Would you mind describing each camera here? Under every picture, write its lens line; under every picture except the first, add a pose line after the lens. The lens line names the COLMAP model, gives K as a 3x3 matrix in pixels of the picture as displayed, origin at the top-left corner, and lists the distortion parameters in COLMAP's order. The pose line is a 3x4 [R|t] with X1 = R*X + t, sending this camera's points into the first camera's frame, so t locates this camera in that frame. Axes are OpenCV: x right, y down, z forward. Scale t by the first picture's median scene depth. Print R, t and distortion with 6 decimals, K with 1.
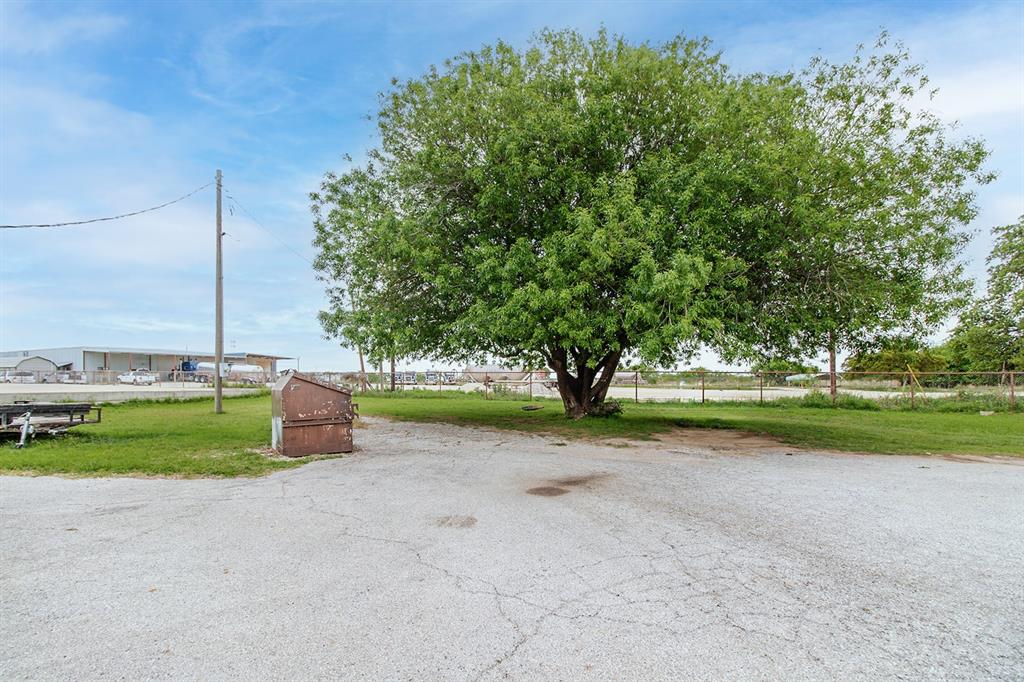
lens RADIAL K [[481.3, 0, 518.5], [0, 481.3, 371.5], [0, 0, 1]] dist [-0.003547, -0.000994]
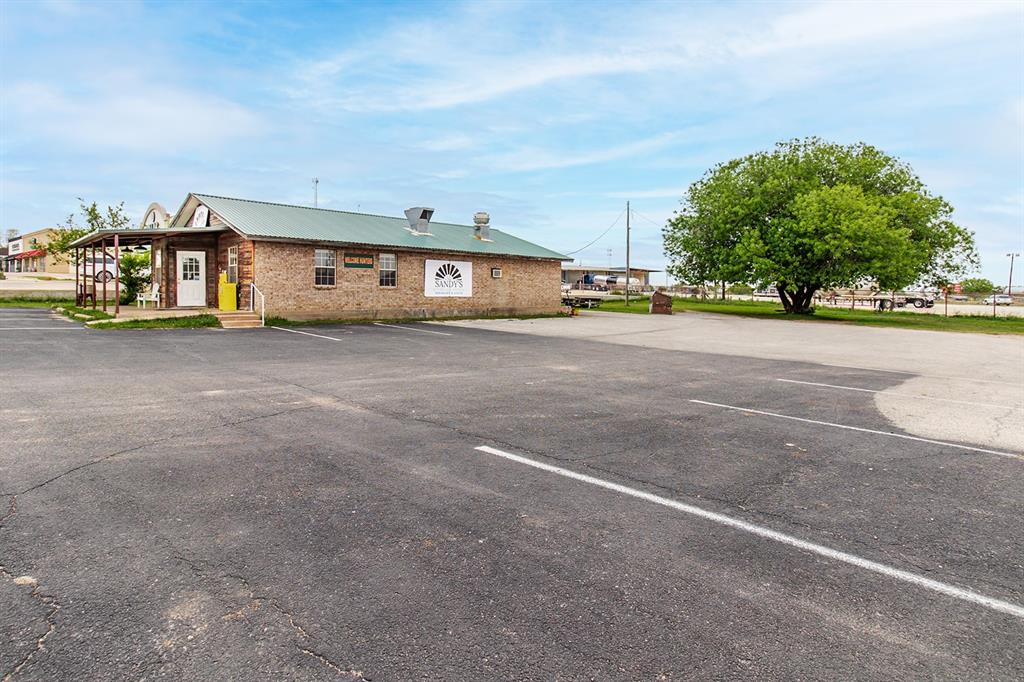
lens RADIAL K [[539.7, 0, 510.5], [0, 539.7, 286.3], [0, 0, 1]] dist [-0.007120, 0.001066]
pose [[0.753760, 0.012105, -0.657038, 0.454051], [-0.004337, 0.999900, 0.013446, -0.027682], [0.657135, -0.007285, 0.753737, -0.915010]]
